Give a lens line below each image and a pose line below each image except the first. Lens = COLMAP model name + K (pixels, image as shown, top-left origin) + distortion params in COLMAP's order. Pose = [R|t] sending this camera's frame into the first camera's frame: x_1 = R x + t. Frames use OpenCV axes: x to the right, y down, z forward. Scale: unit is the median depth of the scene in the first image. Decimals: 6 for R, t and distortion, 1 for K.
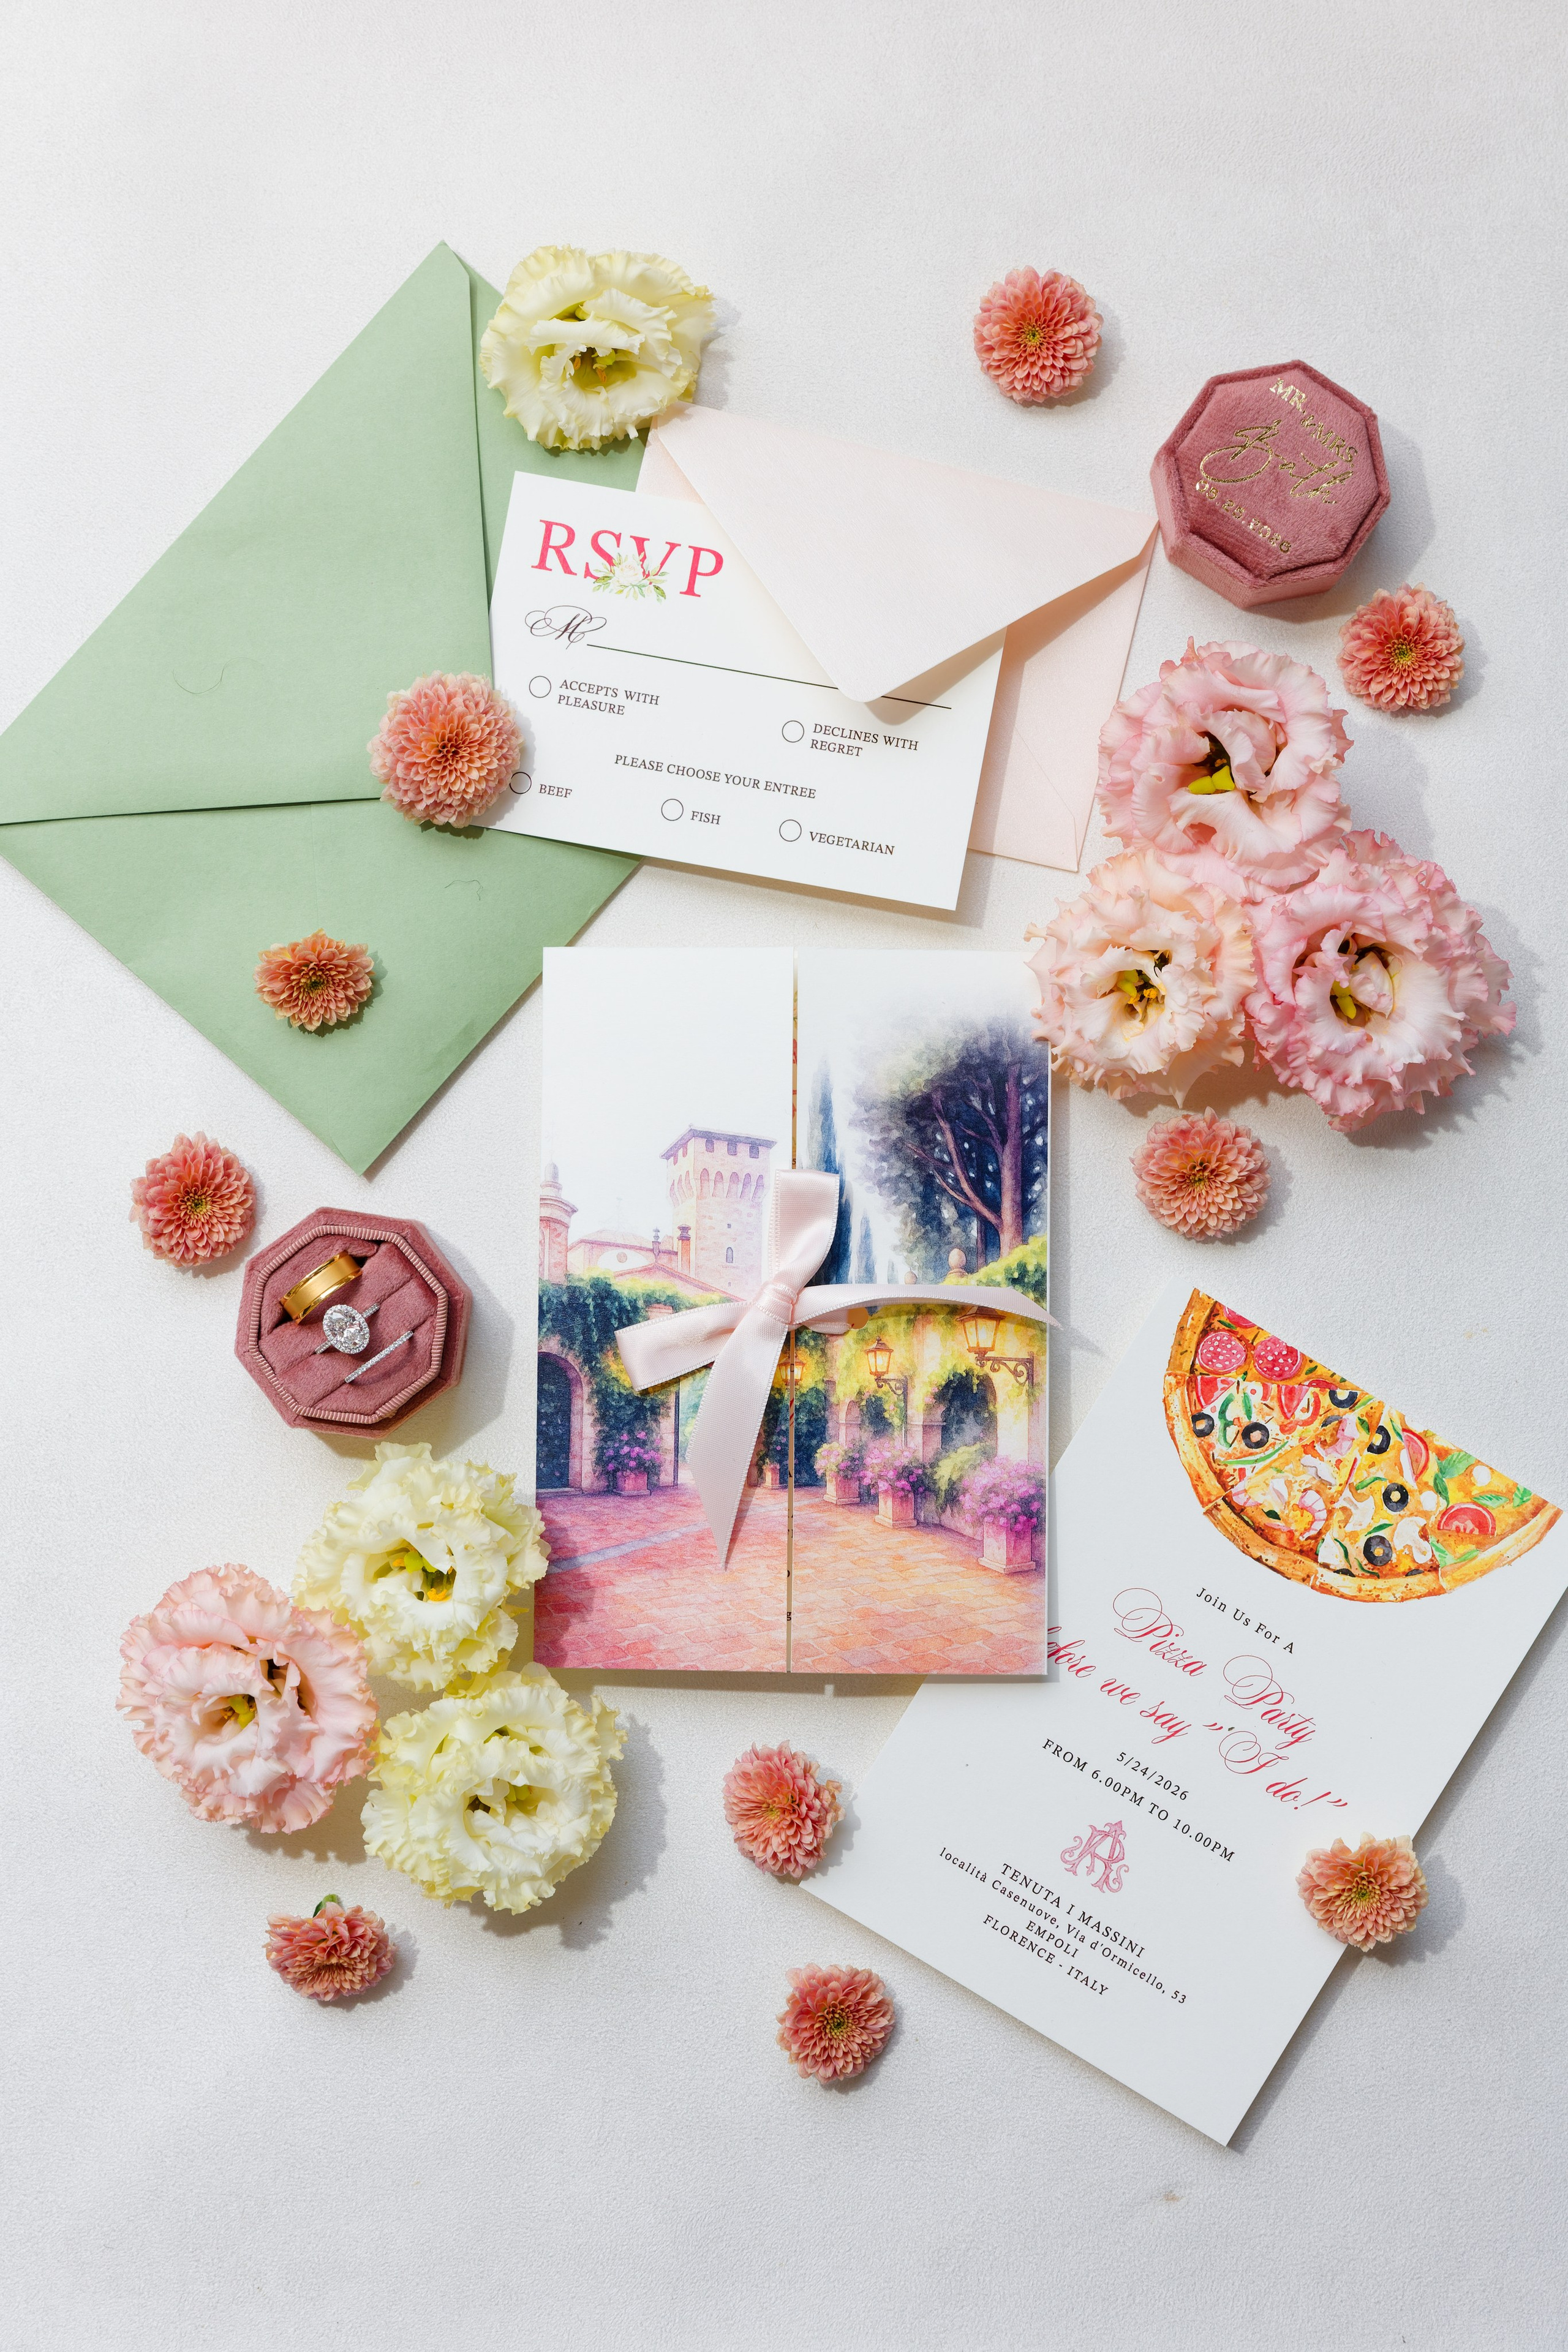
lens RADIAL K [[3929.6, 0, 784.0], [0, 3929.6, 1176.0], [0, 0, 1]] dist [0.049140, -0.148825]
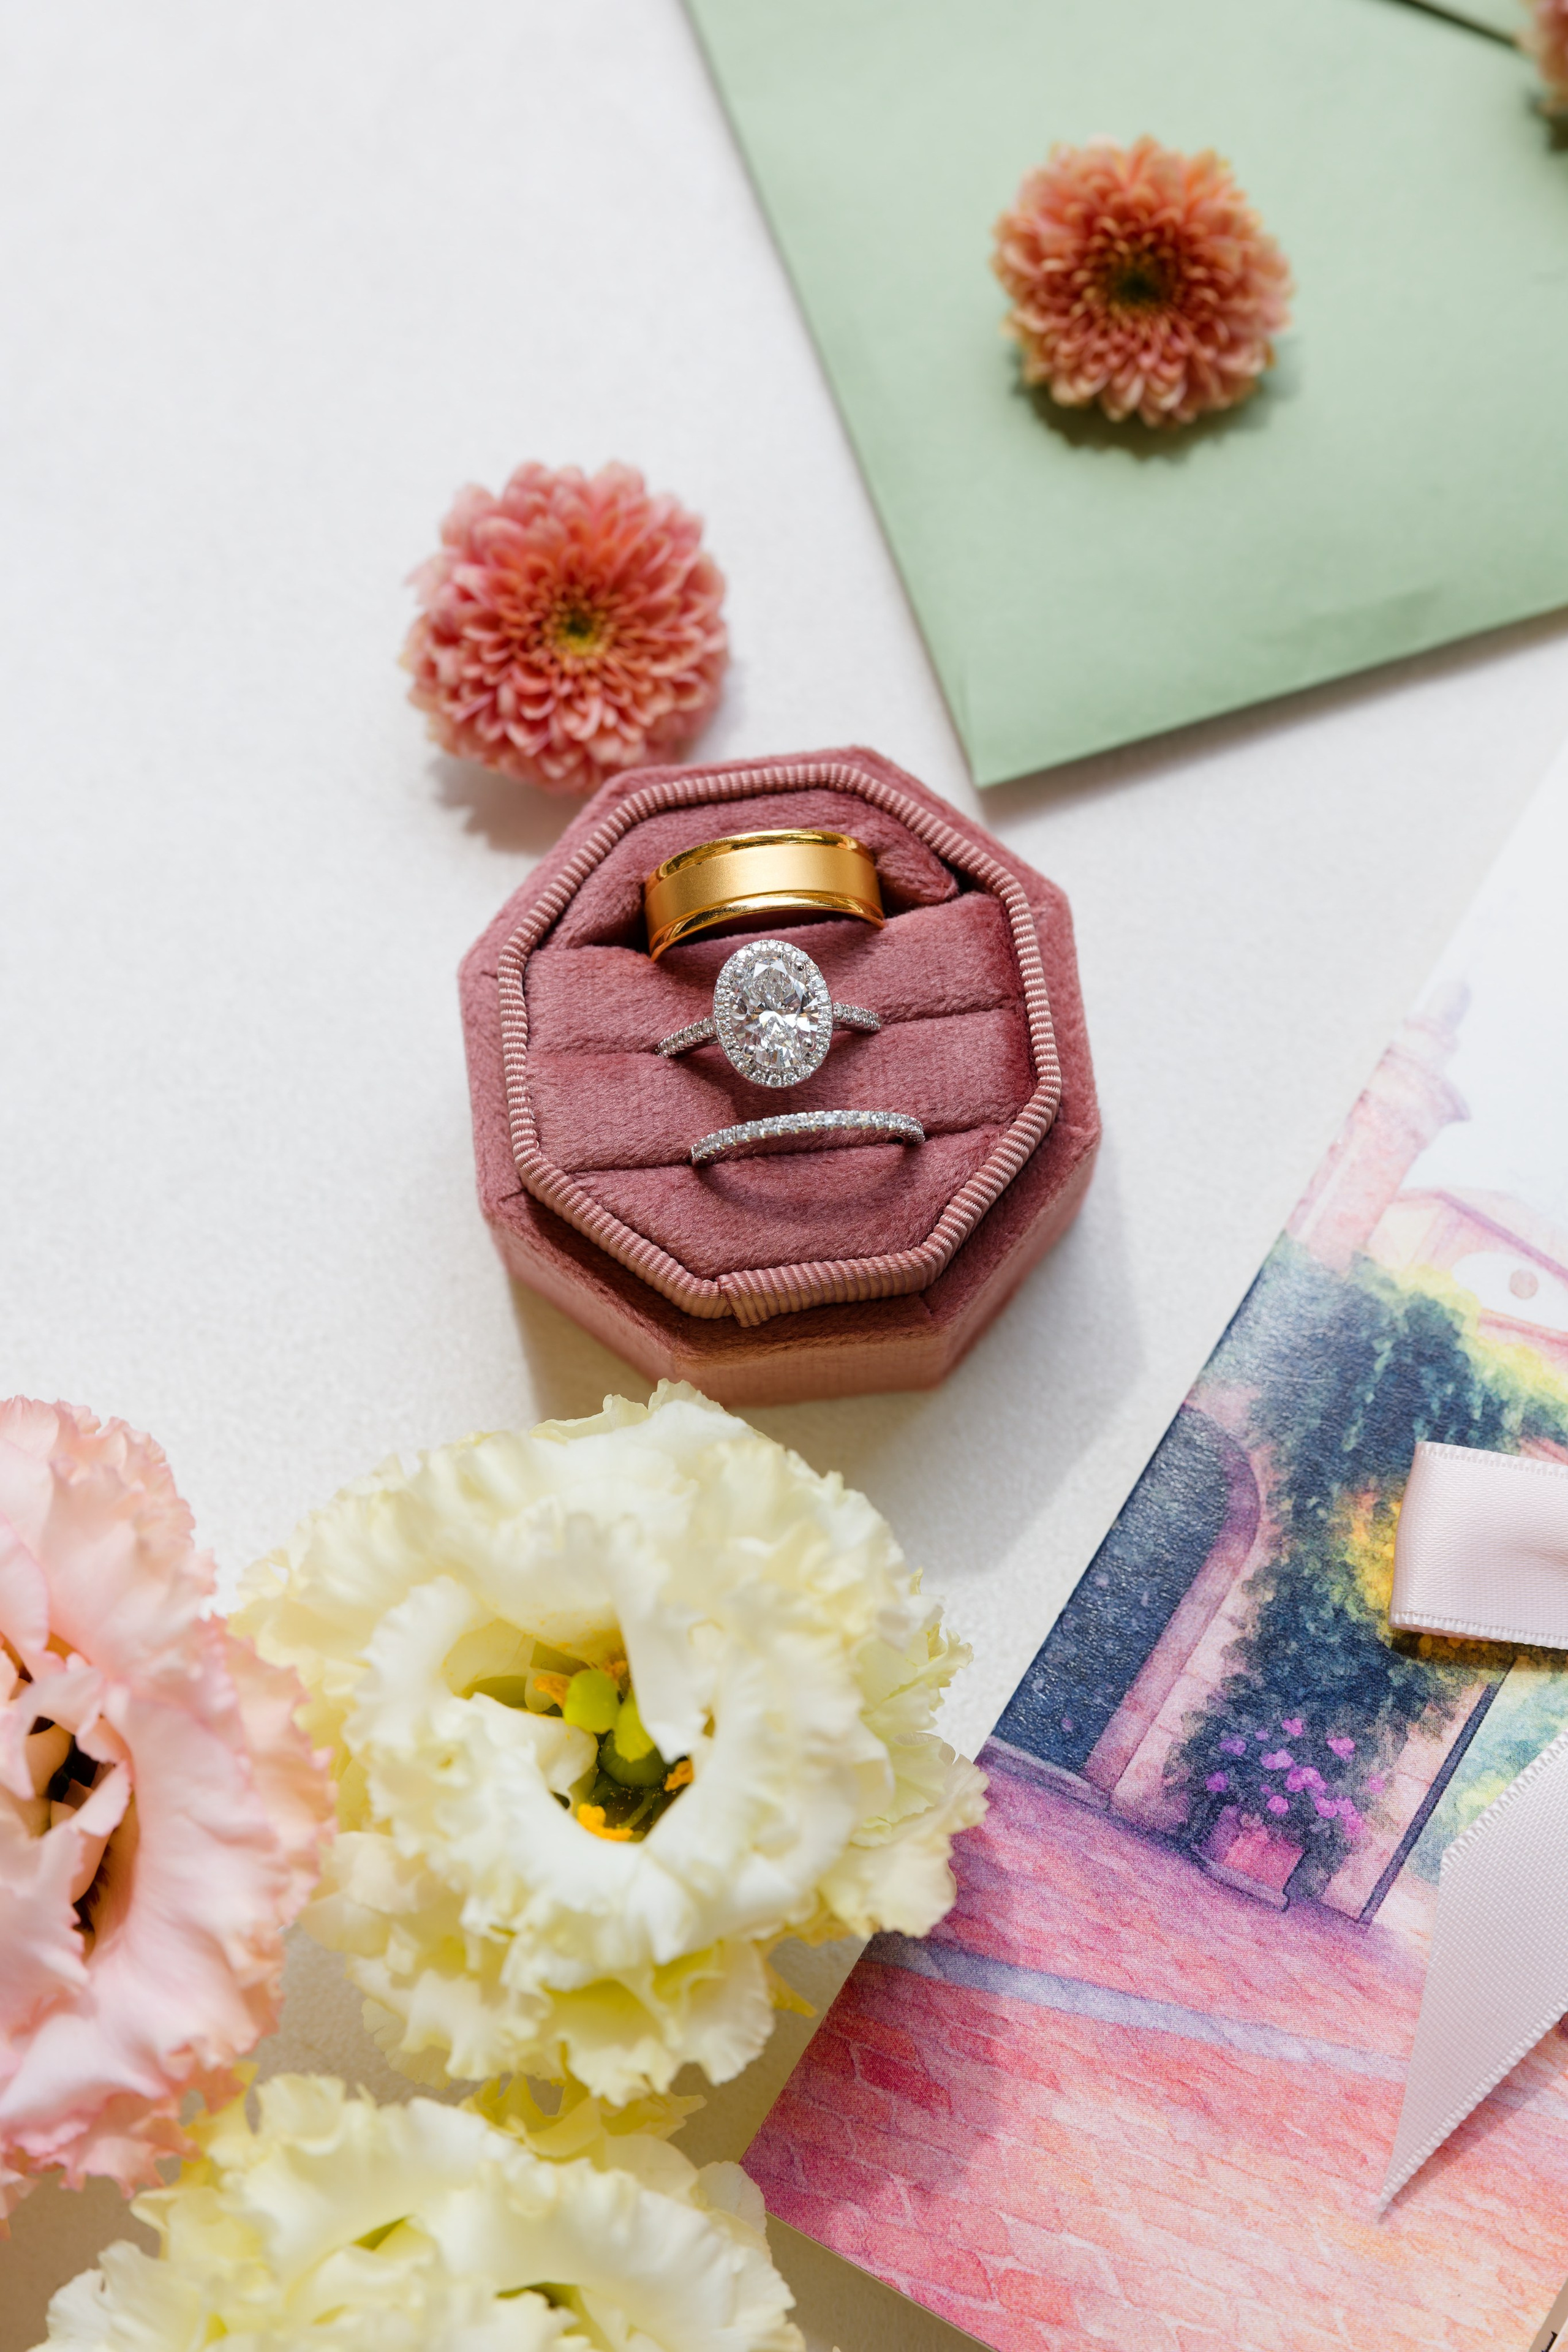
lens RADIAL K [[3597.2, 0, 745.8], [0, 3597.2, 1172.3], [0, 0, 1]] dist [-0.094335, -0.053125]
pose [[0.862916, 0.478481, -0.162582, -0.054263], [-0.503597, 0.840966, -0.197903, 0.111752], [0.042033, 0.252649, 0.966644, 0.683550]]
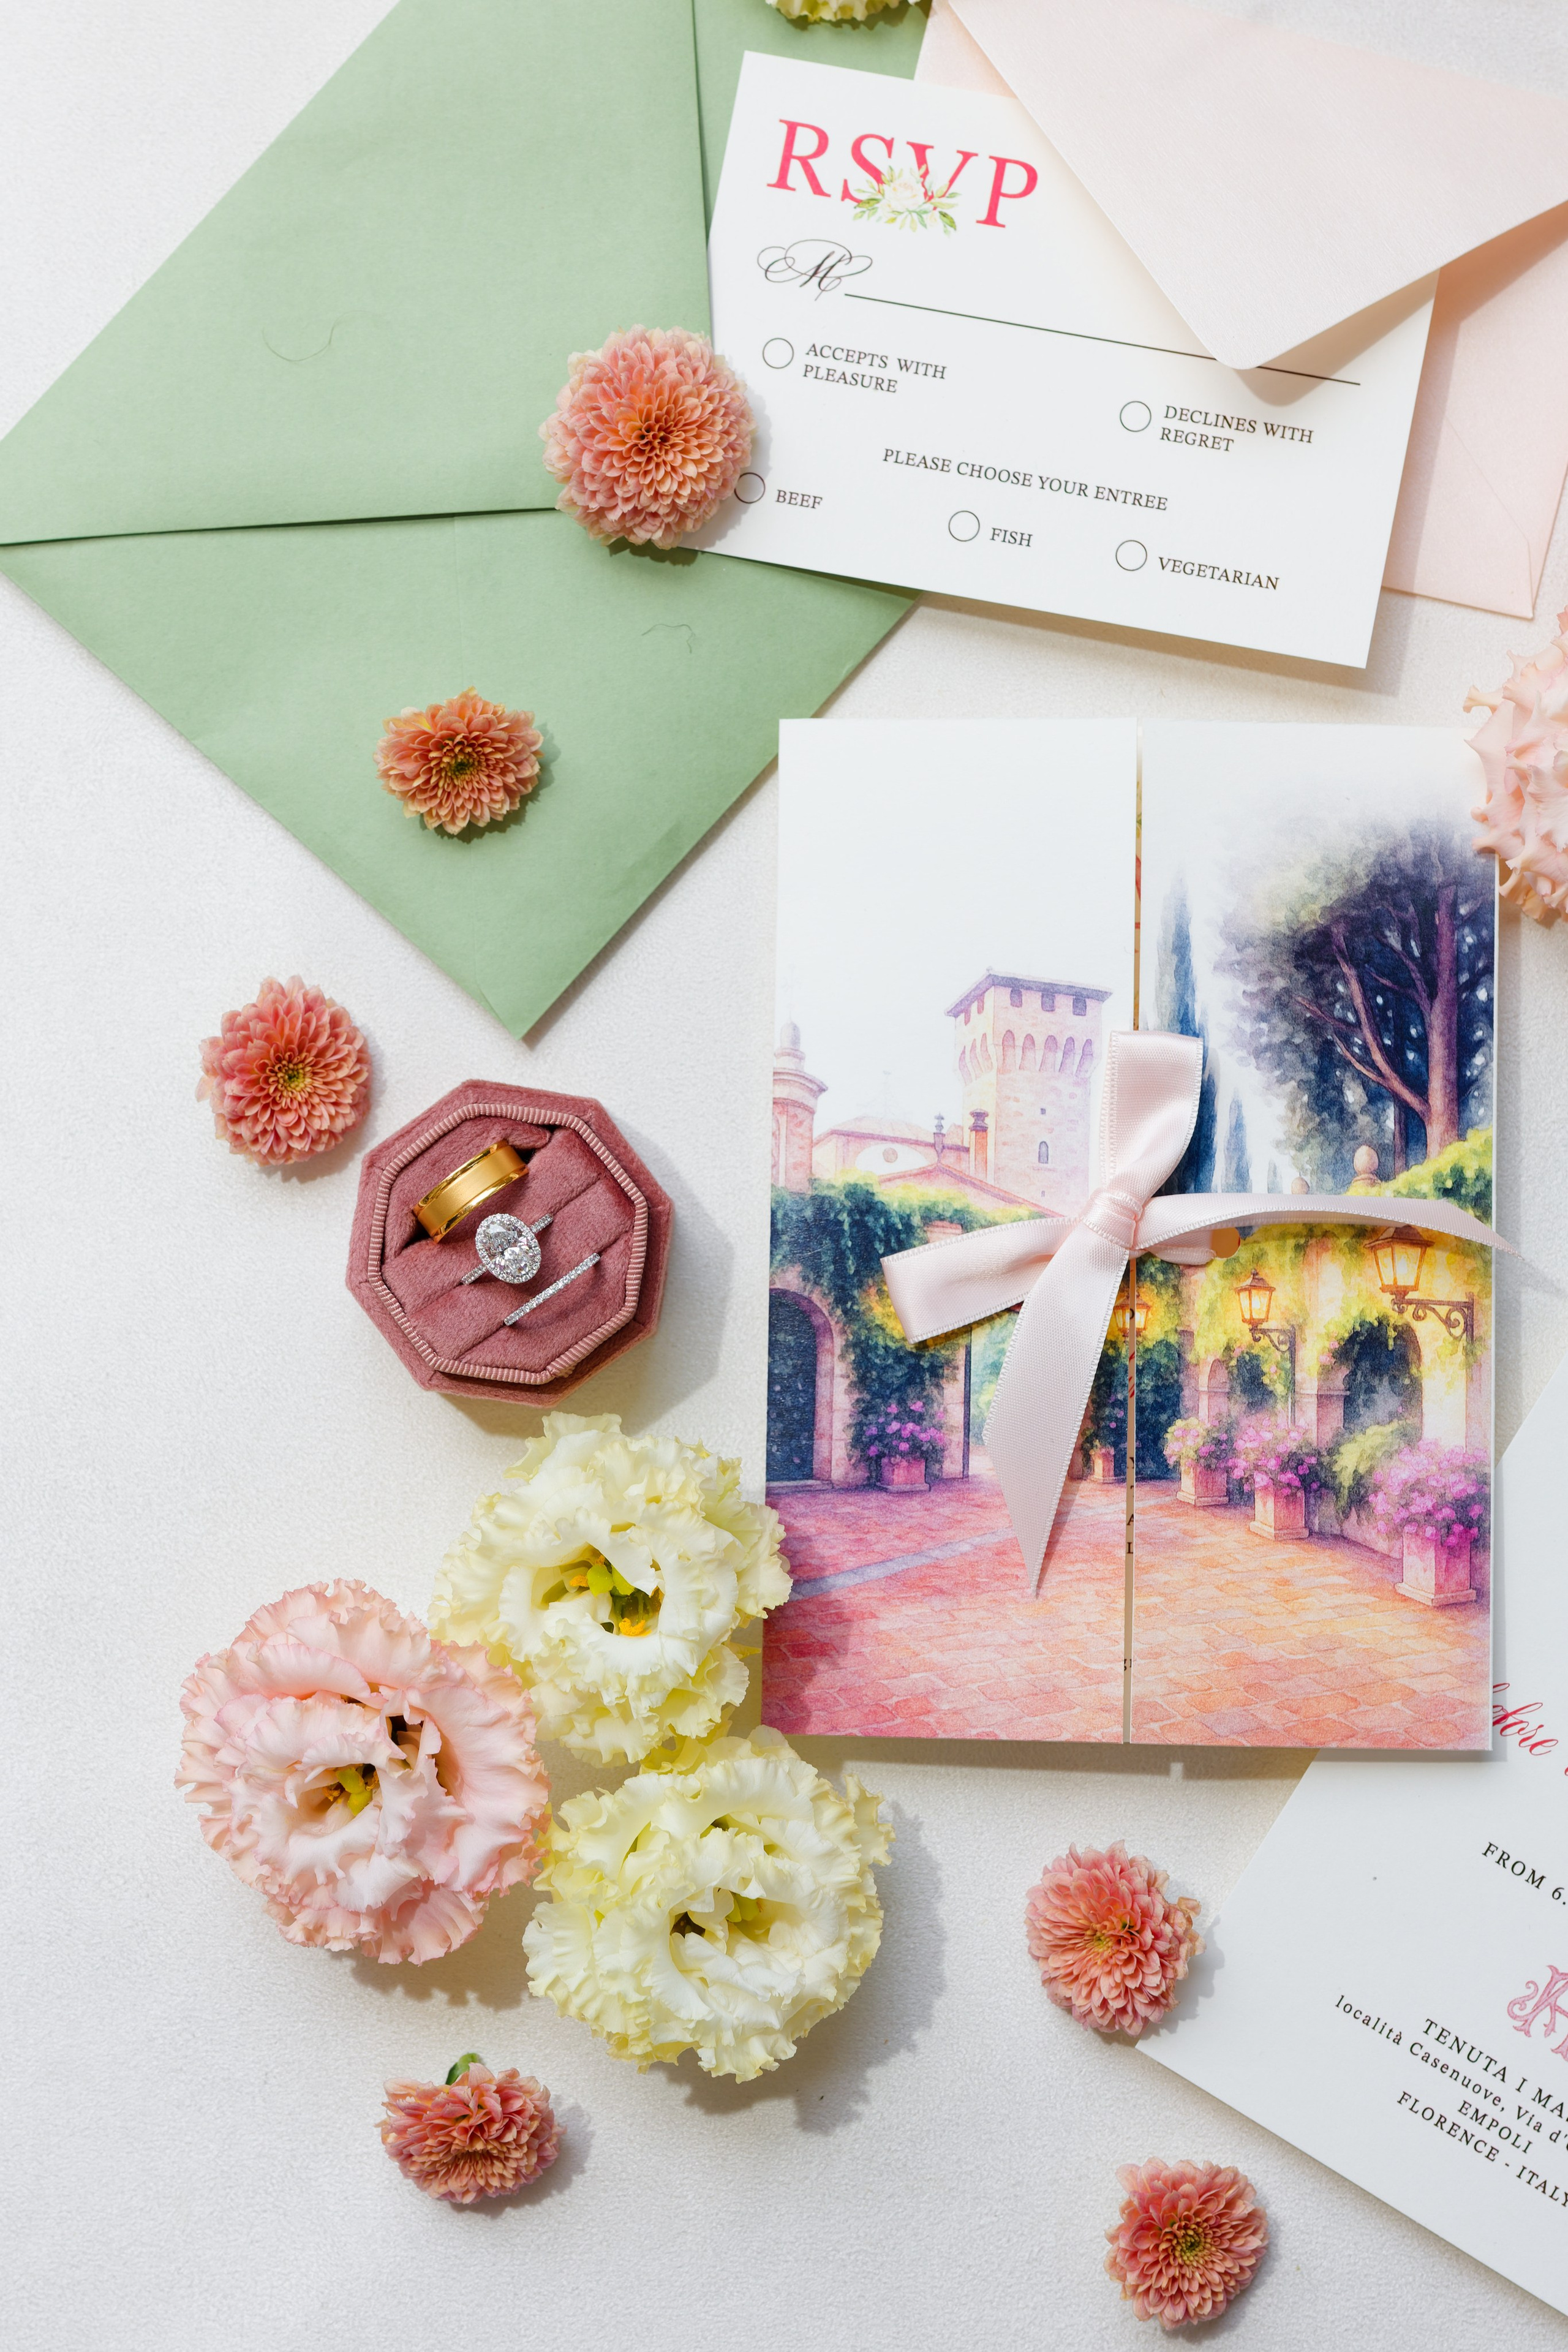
lens RADIAL K [[4657.5, 0, 709.1], [0, 4657.5, 1185.6], [0, 0, 1]] dist [0.040301, -0.078598]
pose [[0.999897, 0.007272, -0.012400, -0.063573], [-0.007443, 0.999878, -0.013768, 0.038074], [0.012299, 0.013858, 0.999828, 0.161081]]
